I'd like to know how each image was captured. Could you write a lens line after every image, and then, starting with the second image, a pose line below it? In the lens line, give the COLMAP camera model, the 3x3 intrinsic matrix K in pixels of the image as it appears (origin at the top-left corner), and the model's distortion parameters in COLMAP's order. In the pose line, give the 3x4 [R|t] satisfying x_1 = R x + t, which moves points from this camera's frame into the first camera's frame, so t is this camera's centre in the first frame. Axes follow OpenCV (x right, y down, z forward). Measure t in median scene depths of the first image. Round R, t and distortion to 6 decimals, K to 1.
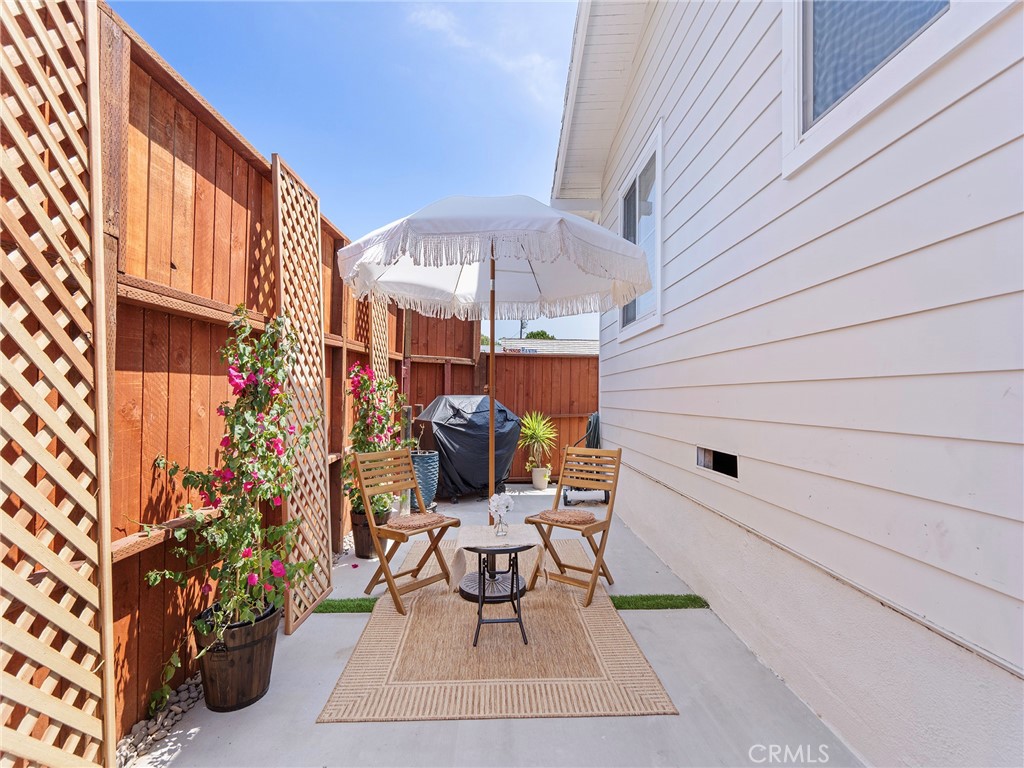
lens RADIAL K [[469.6, 0, 508.5], [0, 469.6, 386.7], [0, 0, 1]] dist [-0.007475, 0.002936]
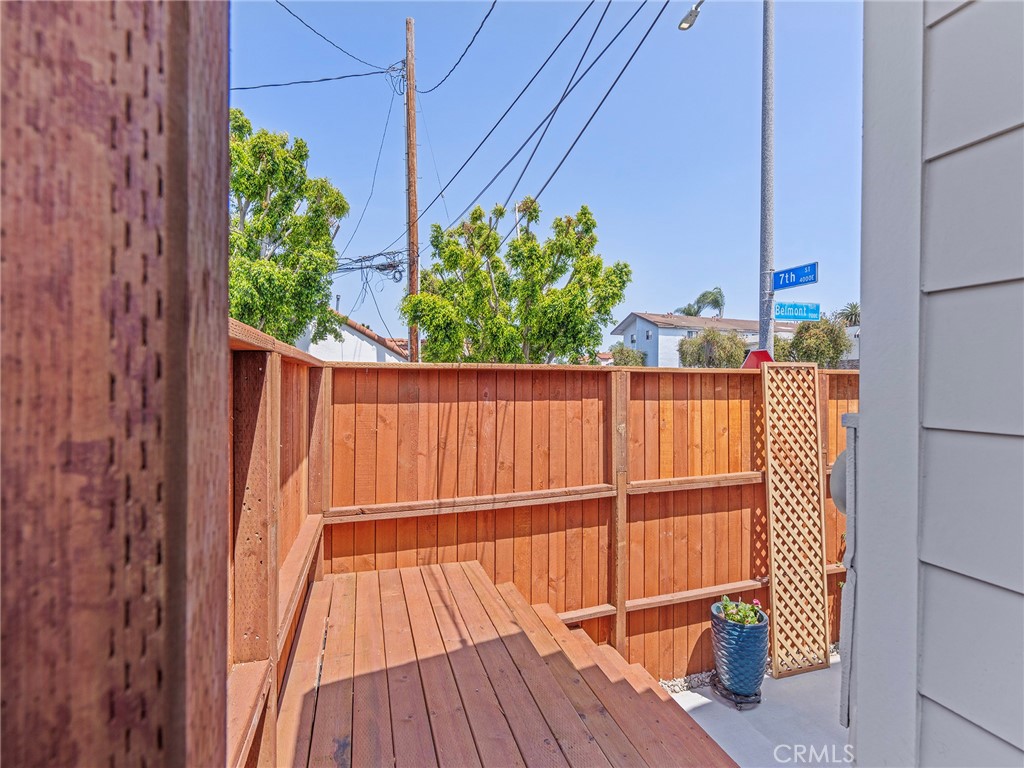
lens RADIAL K [[469.6, 0, 512.8], [0, 469.6, 380.9], [0, 0, 1]] dist [-0.007475, 0.002936]
pose [[0.284878, -0.007183, -0.958537, 0.848174], [0.020796, 0.999783, -0.001312, -0.528926], [0.958338, -0.019560, 0.284966, -1.020384]]
